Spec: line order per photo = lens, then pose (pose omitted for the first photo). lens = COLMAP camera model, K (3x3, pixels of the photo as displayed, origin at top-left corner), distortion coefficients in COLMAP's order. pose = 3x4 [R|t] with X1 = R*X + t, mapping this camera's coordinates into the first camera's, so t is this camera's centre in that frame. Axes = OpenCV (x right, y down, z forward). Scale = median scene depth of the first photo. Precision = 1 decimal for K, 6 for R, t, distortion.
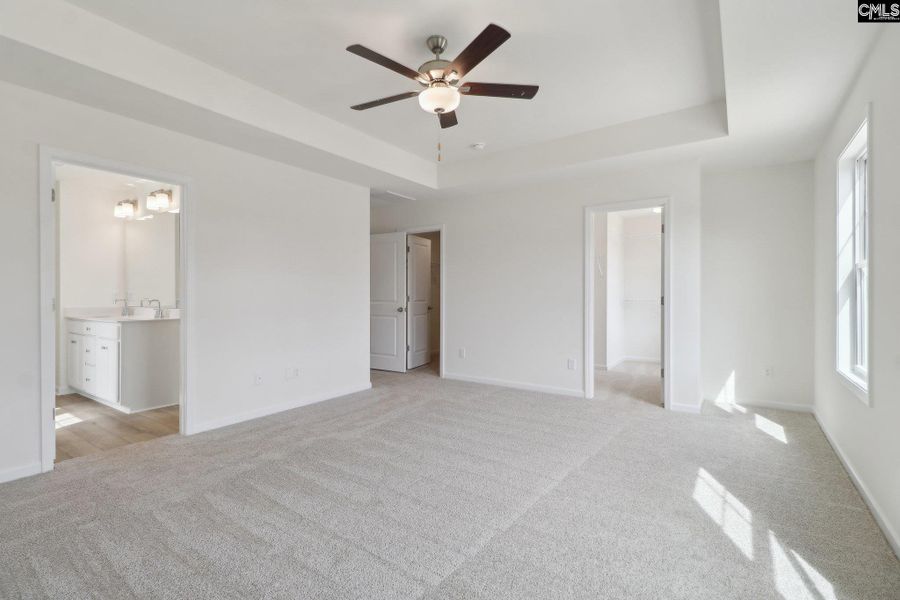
lens RADIAL K [[413.8, 0, 444.8], [0, 413.8, 293.6], [0, 0, 1]] dist [0.002142, 0.000079]
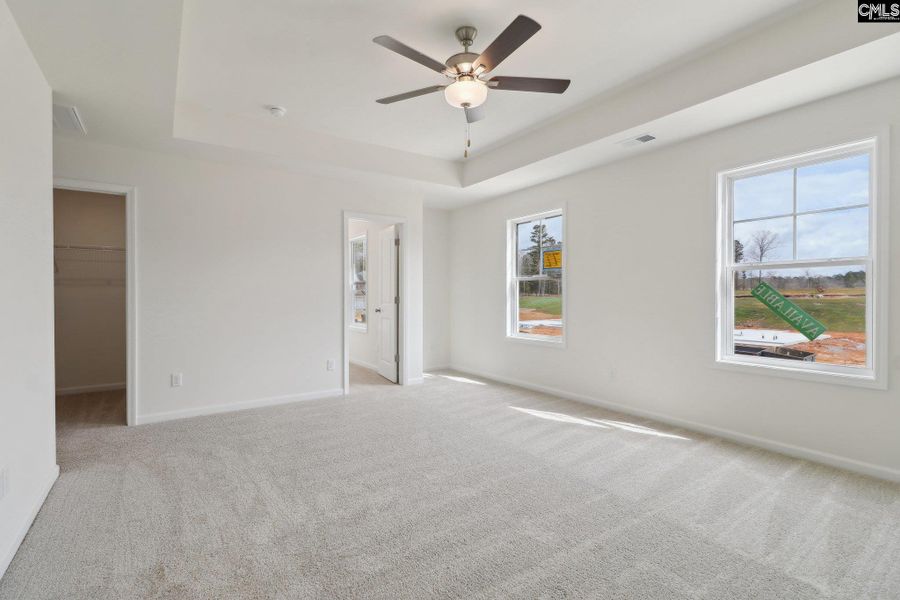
lens RADIAL K [[410.7, 0, 450.0], [0, 410.7, 300.0], [0, 0, 1]] dist [0.002149, 0.000013]
pose [[0.354172, -0.009028, 0.935137, -0.562419], [0.001426, 0.999957, 0.009113, 0.003654], [-0.935179, -0.001894, 0.354170, 0.414014]]
